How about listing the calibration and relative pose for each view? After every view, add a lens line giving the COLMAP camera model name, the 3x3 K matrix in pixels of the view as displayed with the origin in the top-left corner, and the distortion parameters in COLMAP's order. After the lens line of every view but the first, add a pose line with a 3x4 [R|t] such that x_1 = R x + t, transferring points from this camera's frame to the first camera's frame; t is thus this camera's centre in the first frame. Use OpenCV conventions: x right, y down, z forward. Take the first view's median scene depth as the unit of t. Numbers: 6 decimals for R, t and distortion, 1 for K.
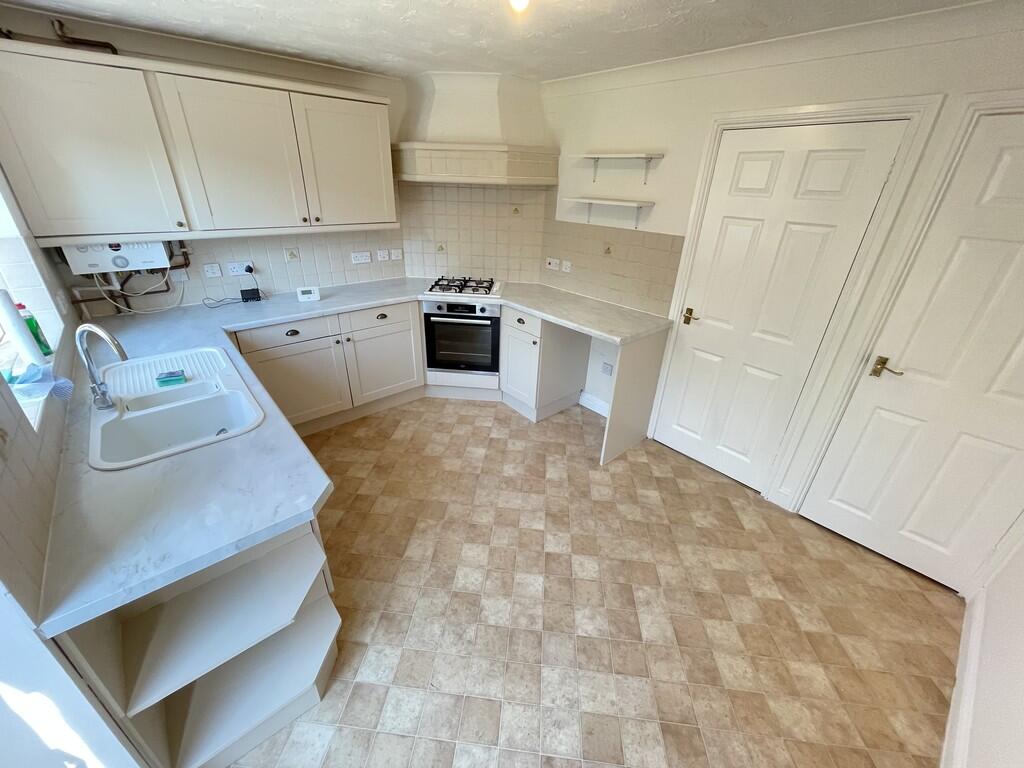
lens RADIAL K [[412.5, 0, 508.3], [0, 412.5, 386.0], [0, 0, 1]] dist [-0.003123, 0.000695]
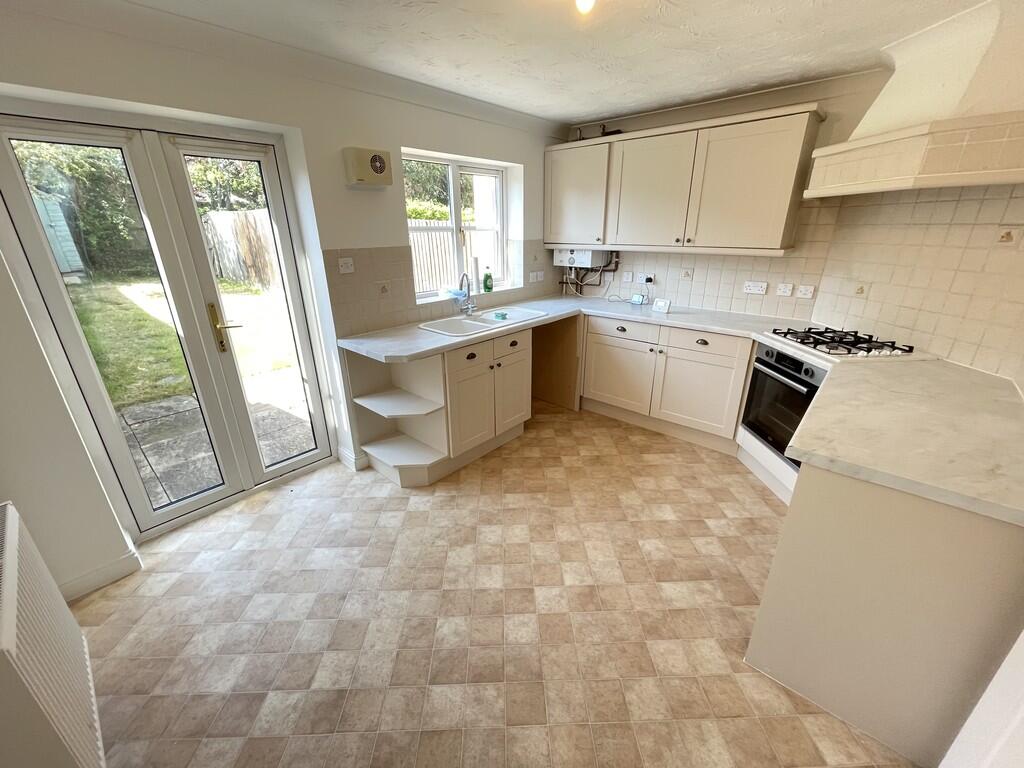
lens RADIAL K [[412.5, 0, 508.3], [0, 412.5, 386.0], [0, 0, 1]] dist [-0.003123, 0.000695]
pose [[0.118703, 0.329246, -0.936753, 0.707099], [-0.434913, 0.865350, 0.249038, -0.157381], [0.892614, 0.377845, 0.245913, 0.520609]]
